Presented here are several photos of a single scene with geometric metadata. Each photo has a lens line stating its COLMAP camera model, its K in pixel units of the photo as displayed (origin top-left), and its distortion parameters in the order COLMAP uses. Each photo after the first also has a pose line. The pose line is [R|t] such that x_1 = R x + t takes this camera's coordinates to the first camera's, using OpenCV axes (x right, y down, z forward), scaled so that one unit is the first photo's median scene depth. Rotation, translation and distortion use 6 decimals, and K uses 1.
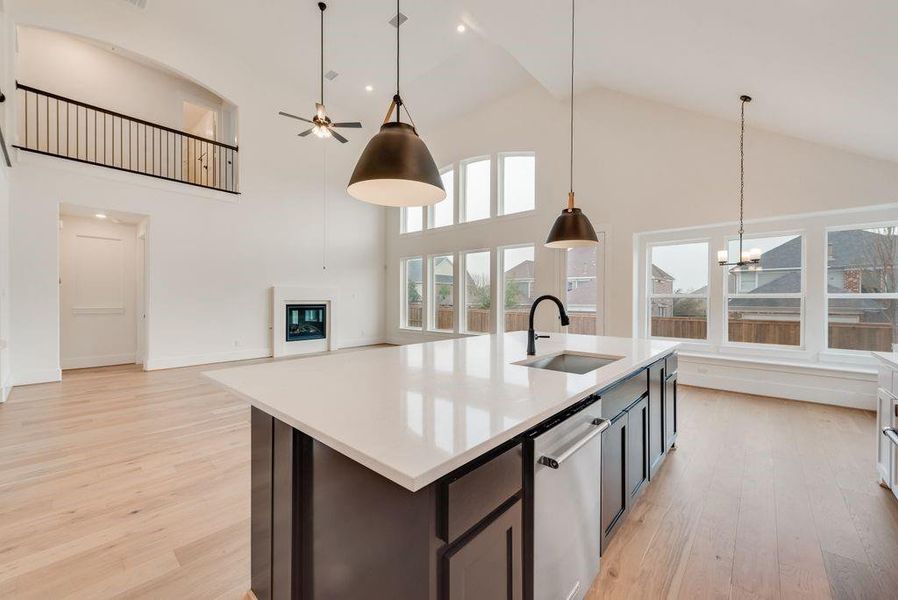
lens RADIAL K [[351.7, 0, 450.4], [0, 351.7, 300.0], [0, 0, 1]] dist [0.007586, 0.000072]
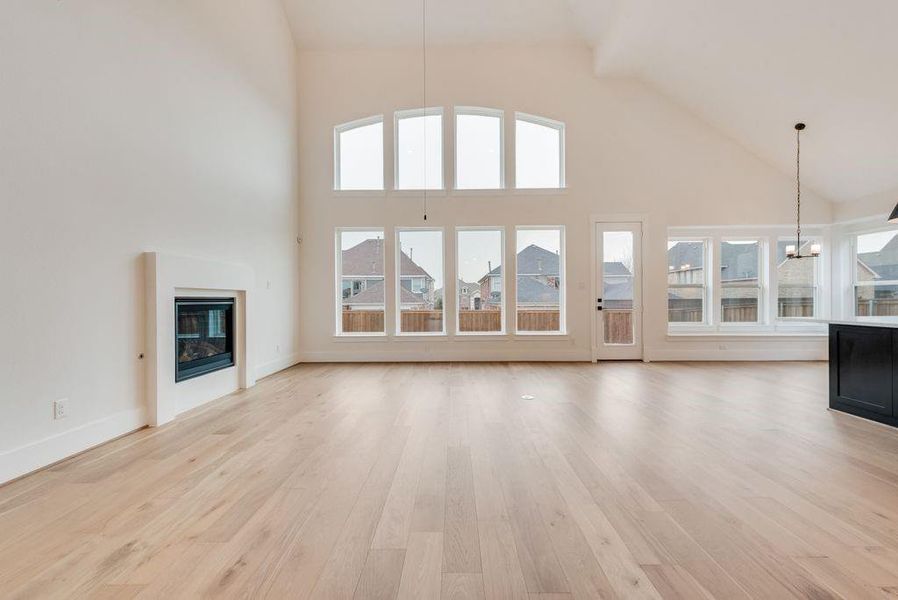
lens RADIAL K [[351.7, 0, 450.4], [0, 351.7, 300.7], [0, 0, 1]] dist [0.007586, 0.000072]
pose [[0.755912, -0.010158, 0.654595, -0.513939], [0.009937, 0.999942, 0.004042, 0.019272], [-0.654598, 0.003449, 0.755969, 0.472951]]
